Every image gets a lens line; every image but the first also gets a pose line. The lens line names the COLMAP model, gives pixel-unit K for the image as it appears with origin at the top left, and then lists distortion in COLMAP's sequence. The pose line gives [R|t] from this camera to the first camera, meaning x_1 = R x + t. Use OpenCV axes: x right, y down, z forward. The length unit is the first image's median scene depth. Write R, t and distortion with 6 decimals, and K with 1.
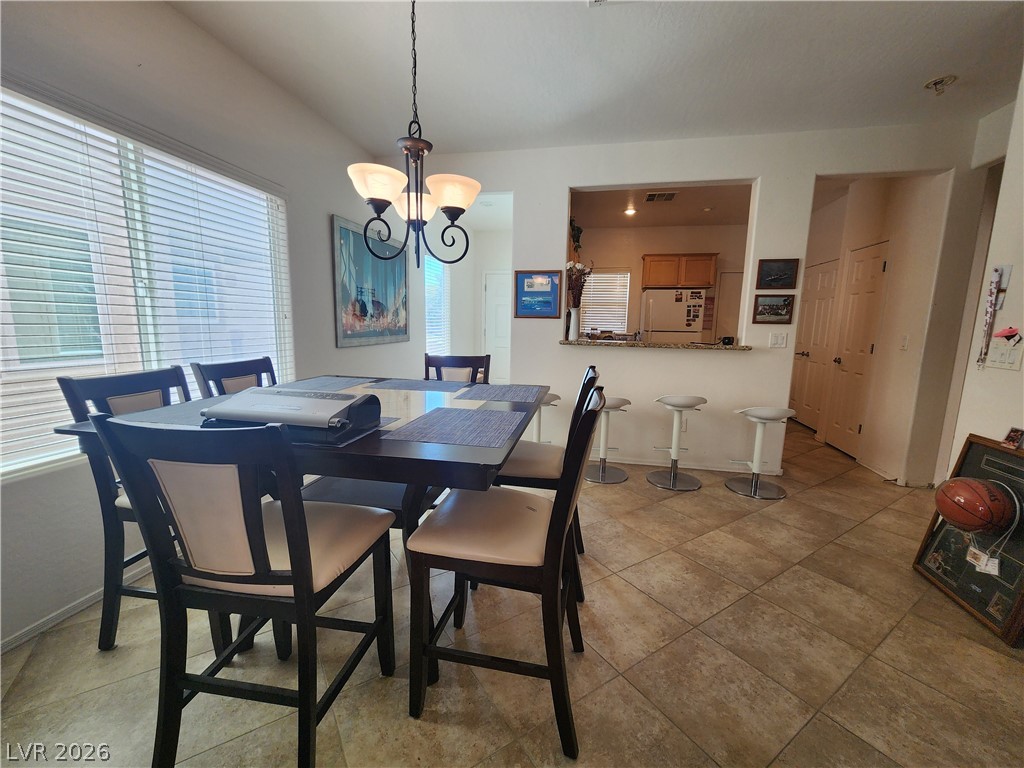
lens RADIAL K [[417.2, 0, 513.2], [0, 417.2, 387.9], [0, 0, 1]] dist [0.002266, 0.000130]
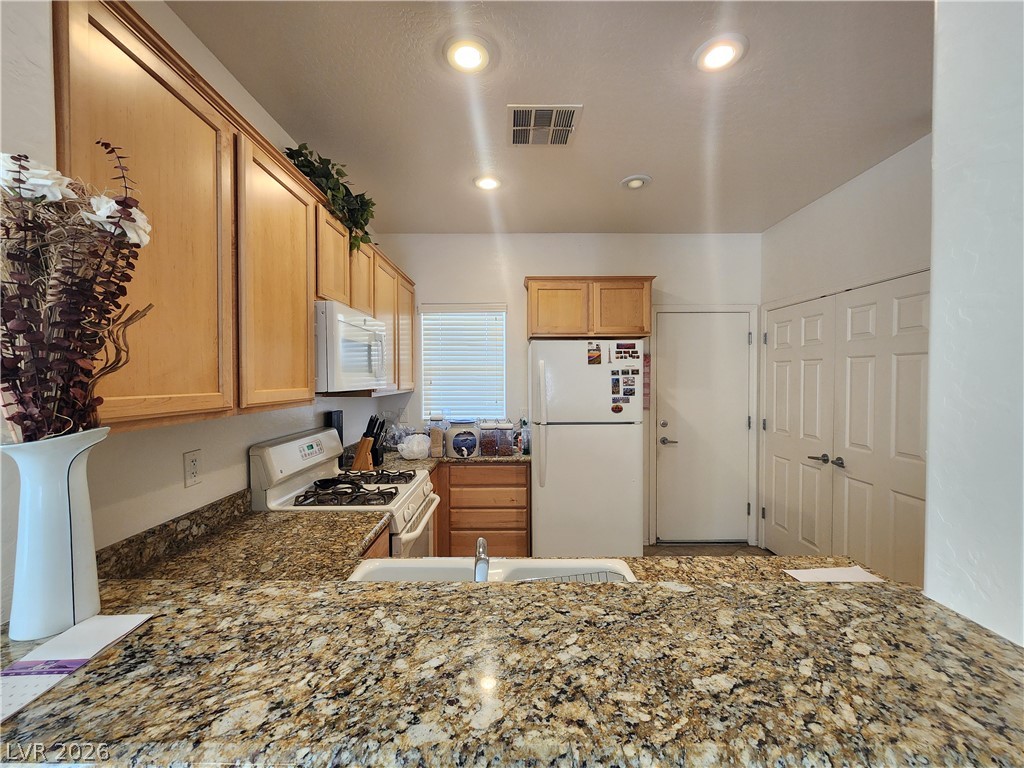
lens RADIAL K [[417.2, 0, 511.0], [0, 417.2, 385.4], [0, 0, 1]] dist [0.002266, 0.000130]
pose [[0.978222, -0.023856, 0.206184, 0.426689], [0.051382, 0.990287, -0.129199, -0.265950], [-0.201099, 0.136979, 0.969946, 1.179703]]
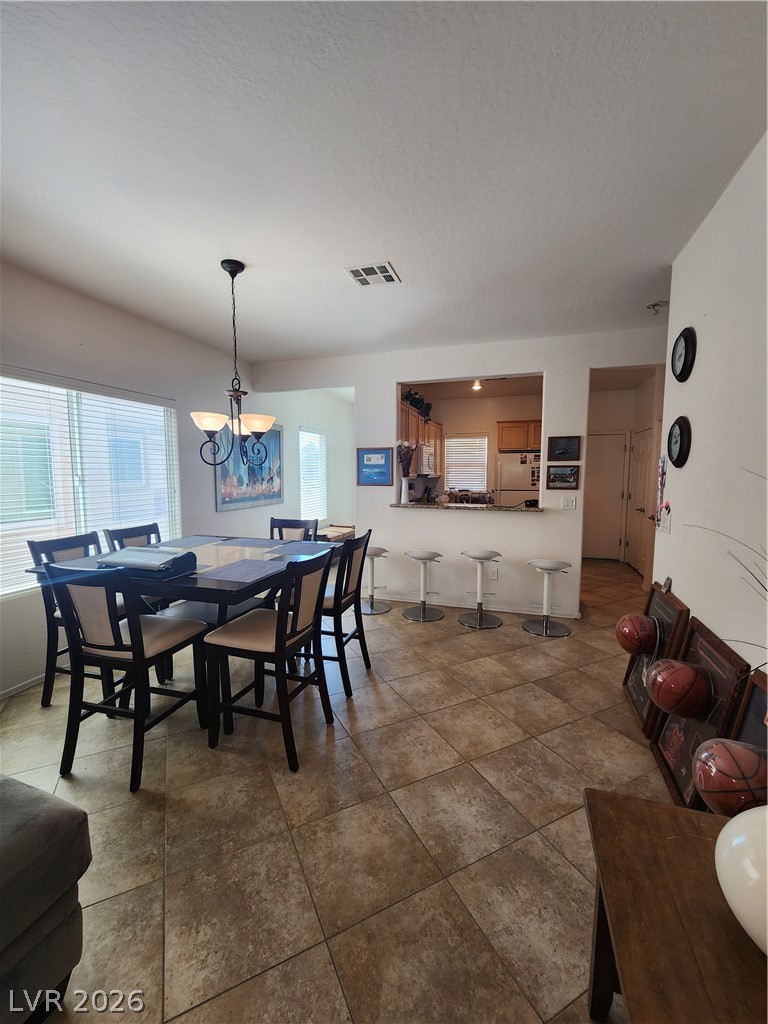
lens RADIAL K [[417.2, 0, 383.5], [0, 417.2, 513.0], [0, 0, 1]] dist [0.002266, 0.000130]
pose [[0.993538, -0.006085, -0.113333, 0.324874], [-0.000492, 0.998321, -0.057915, -0.021974], [0.113495, 0.057597, 0.991868, -0.314792]]
